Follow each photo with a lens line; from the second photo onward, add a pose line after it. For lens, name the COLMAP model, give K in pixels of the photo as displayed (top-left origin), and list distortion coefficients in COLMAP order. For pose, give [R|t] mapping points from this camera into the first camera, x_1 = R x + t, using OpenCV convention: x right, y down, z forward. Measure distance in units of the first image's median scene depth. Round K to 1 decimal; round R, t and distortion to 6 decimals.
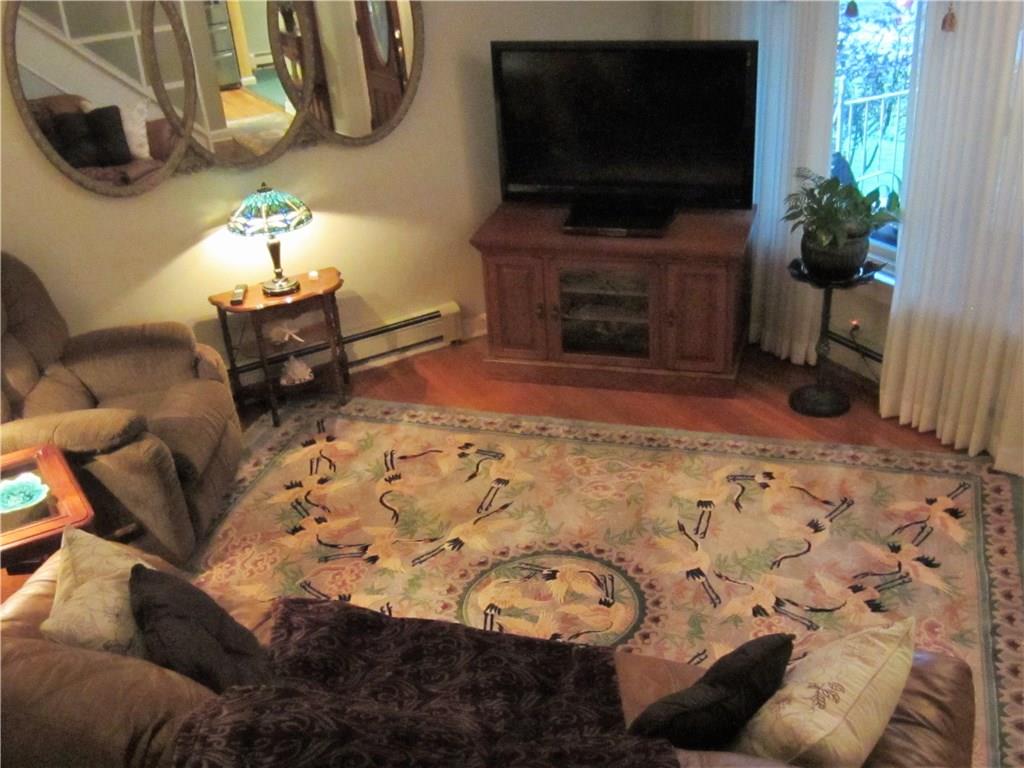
lens RADIAL K [[1111.5, 0, 518.3], [0, 1111.5, 390.4], [0, 0, 1]] dist [-0.014167, -0.037261]
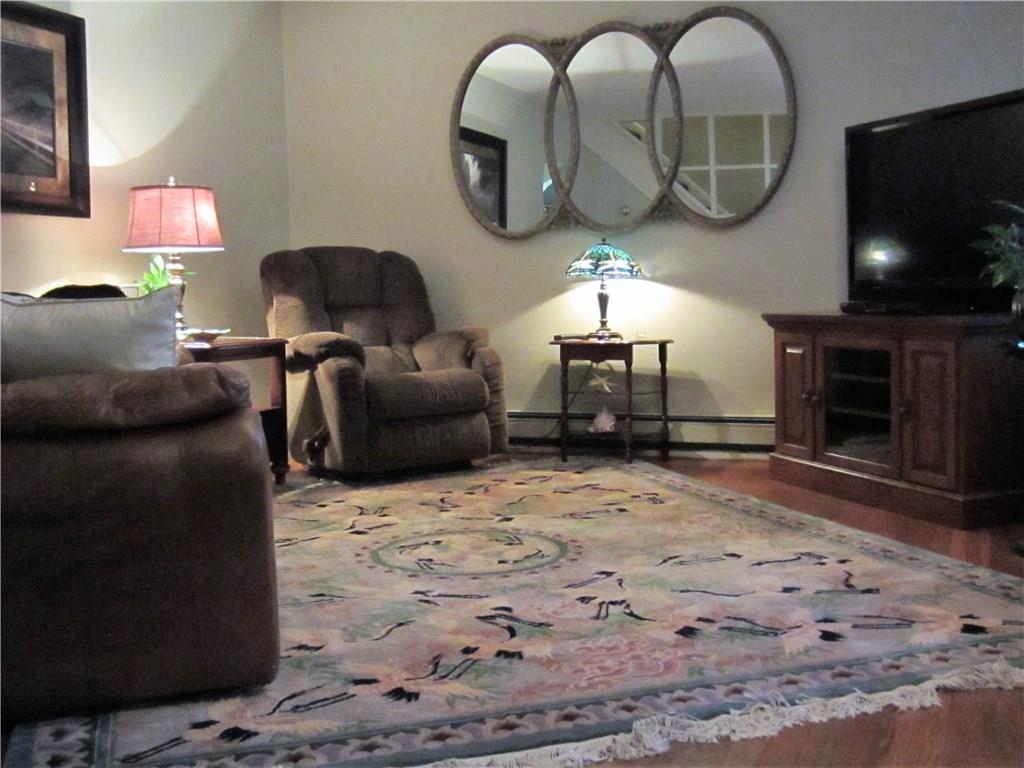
lens RADIAL K [[1111.5, 0, 518.3], [0, 1111.5, 390.4], [0, 0, 1]] dist [-0.014167, -0.037261]
pose [[0.595155, 0.116021, -0.795192, 0.618301], [-0.380457, 0.912281, -0.151645, 0.153976], [0.707844, 0.392788, 0.587090, 0.328468]]
